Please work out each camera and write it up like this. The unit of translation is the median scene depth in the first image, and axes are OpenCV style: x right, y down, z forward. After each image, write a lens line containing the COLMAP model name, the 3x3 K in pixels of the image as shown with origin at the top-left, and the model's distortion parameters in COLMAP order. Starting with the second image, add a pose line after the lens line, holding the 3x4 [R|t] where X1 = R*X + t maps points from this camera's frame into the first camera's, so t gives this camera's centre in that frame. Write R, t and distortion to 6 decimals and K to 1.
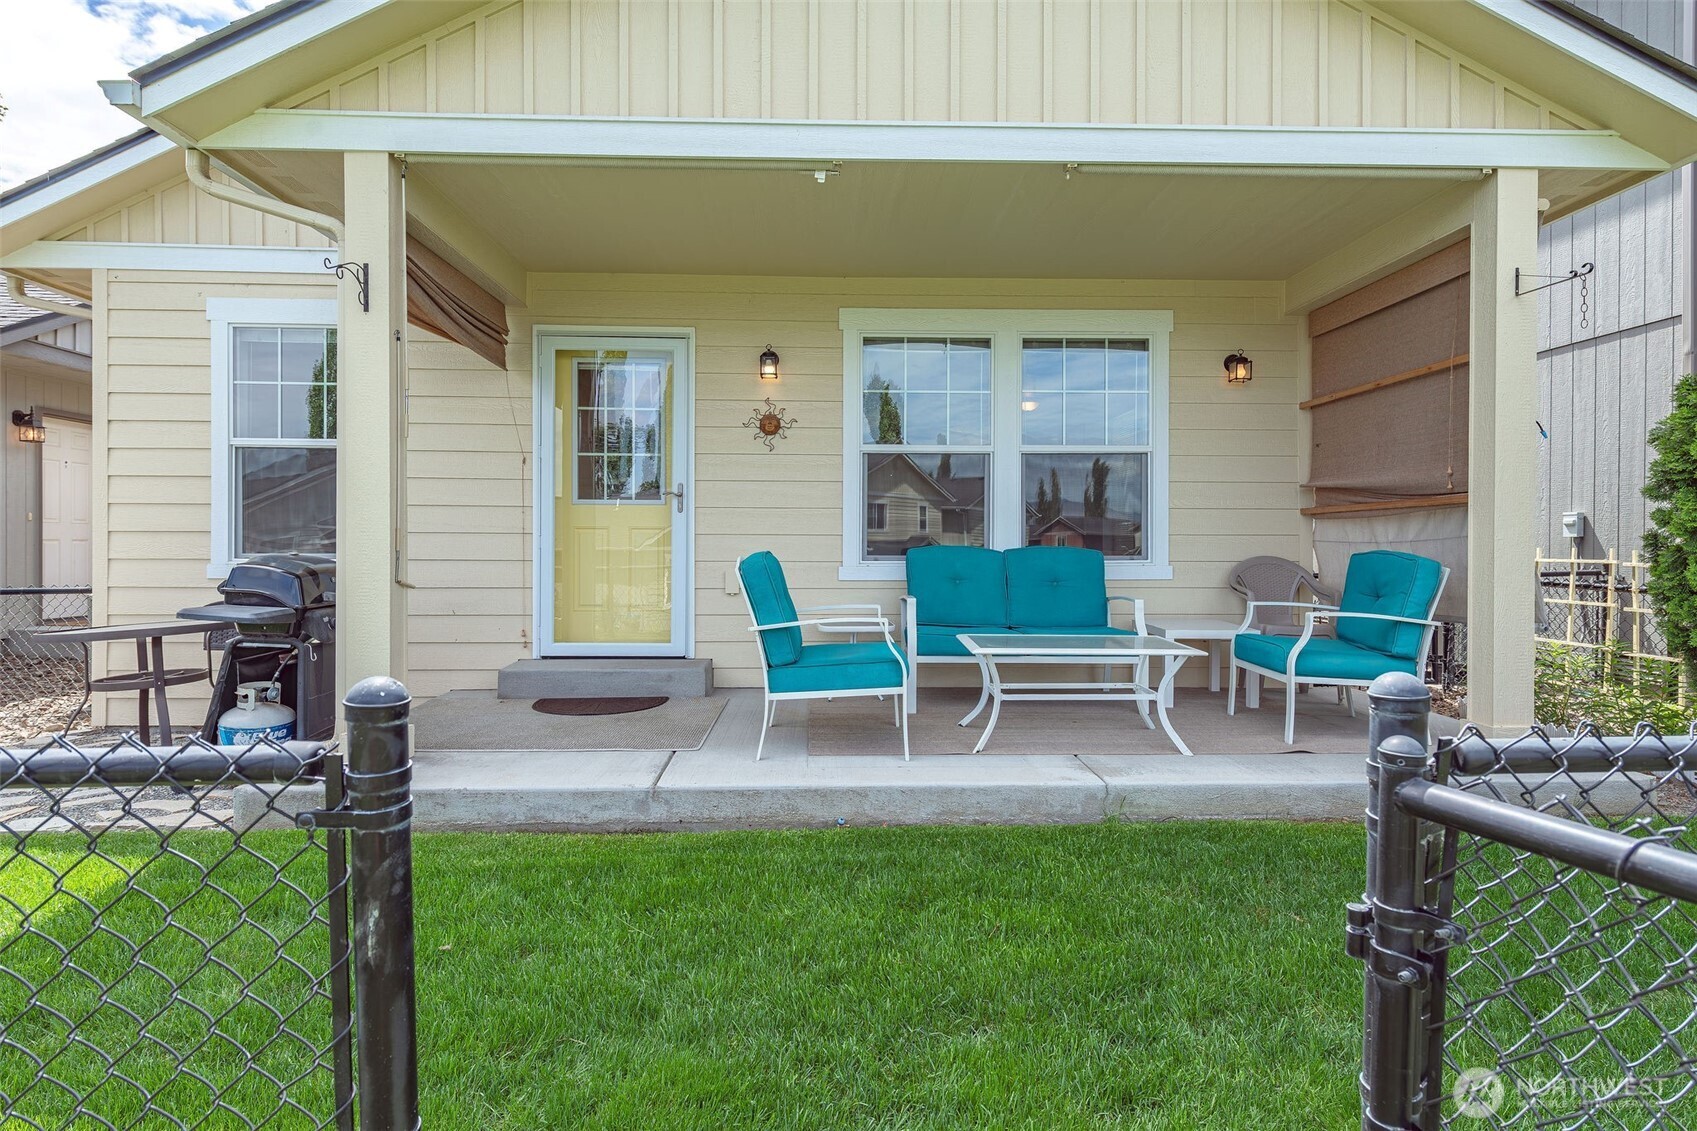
lens RADIAL K [[927.7, 0, 859.5], [0, 927.7, 553.0], [0, 0, 1]] dist [0.022476, -0.001797]
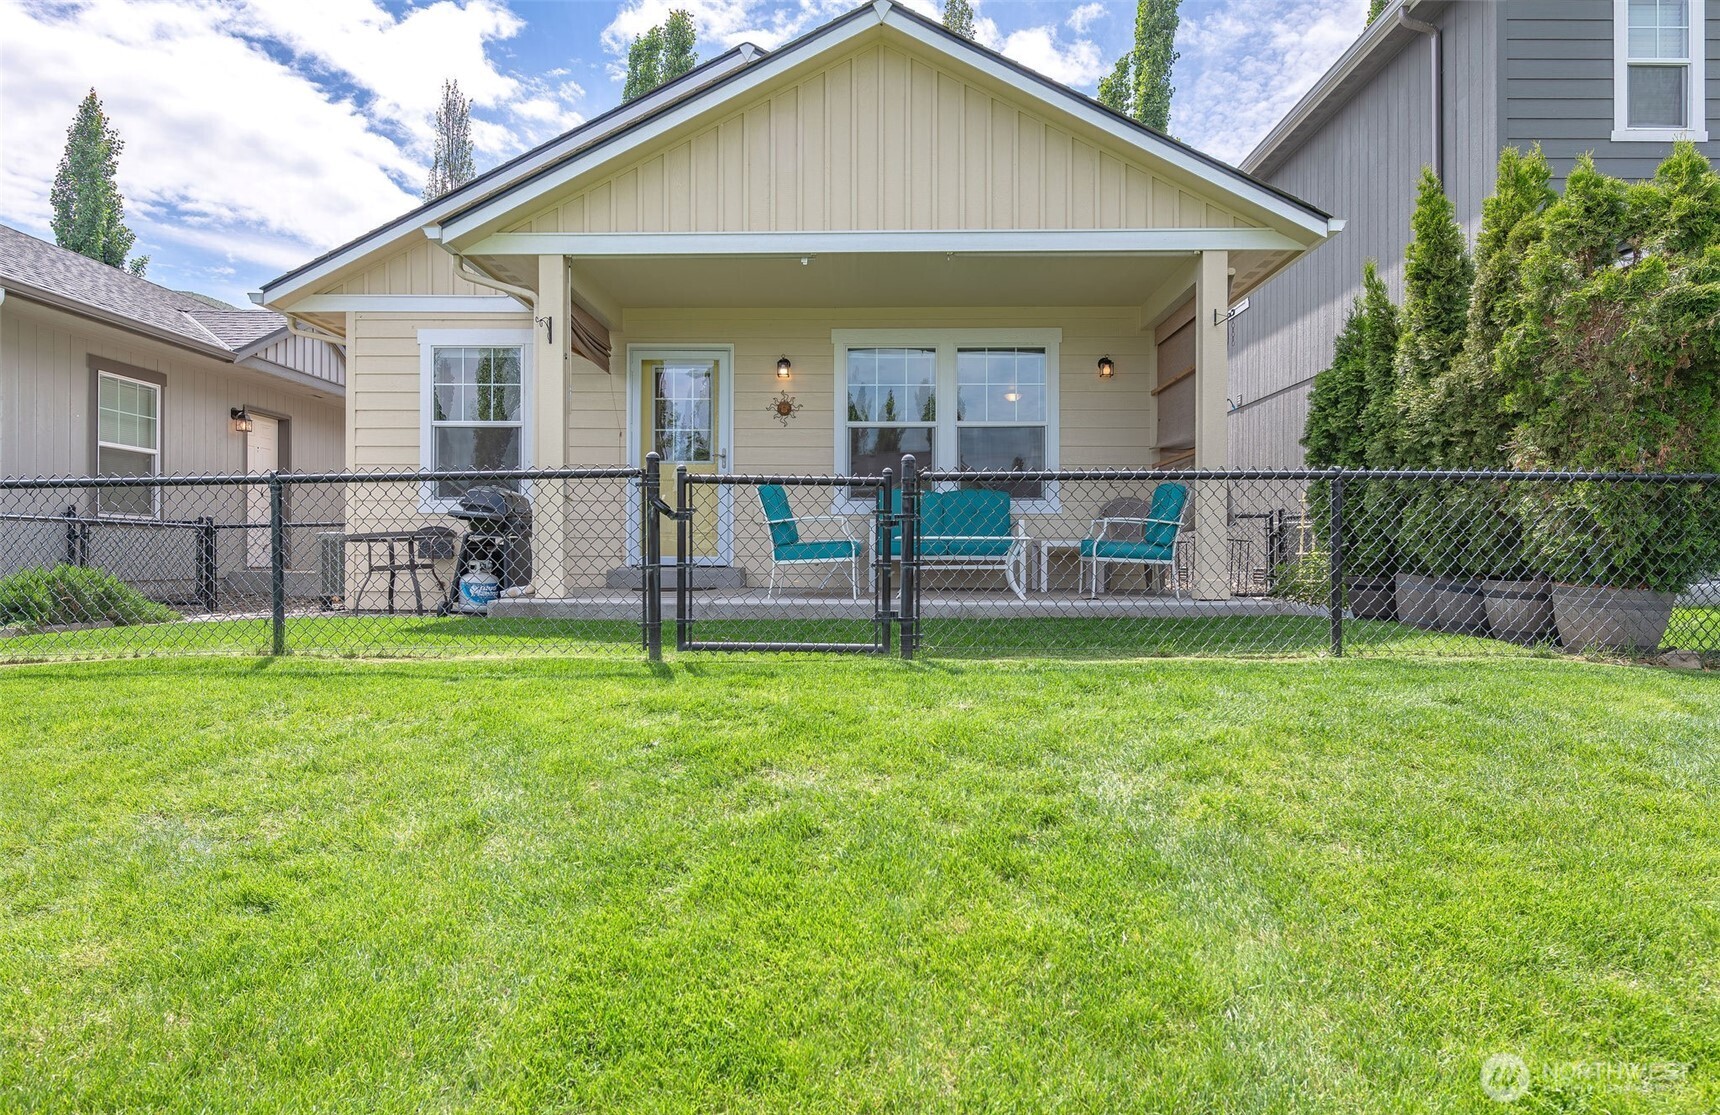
lens RADIAL K [[907.2, 0, 849.9], [0, 907.2, 537.9], [0, 0, 1]] dist [0.019596, -0.013451]
pose [[0.998535, -0.001521, -0.054079, 0.086752], [0.001166, 0.999978, -0.006592, 0.078432], [0.054088, 0.006519, 0.998515, -0.442882]]
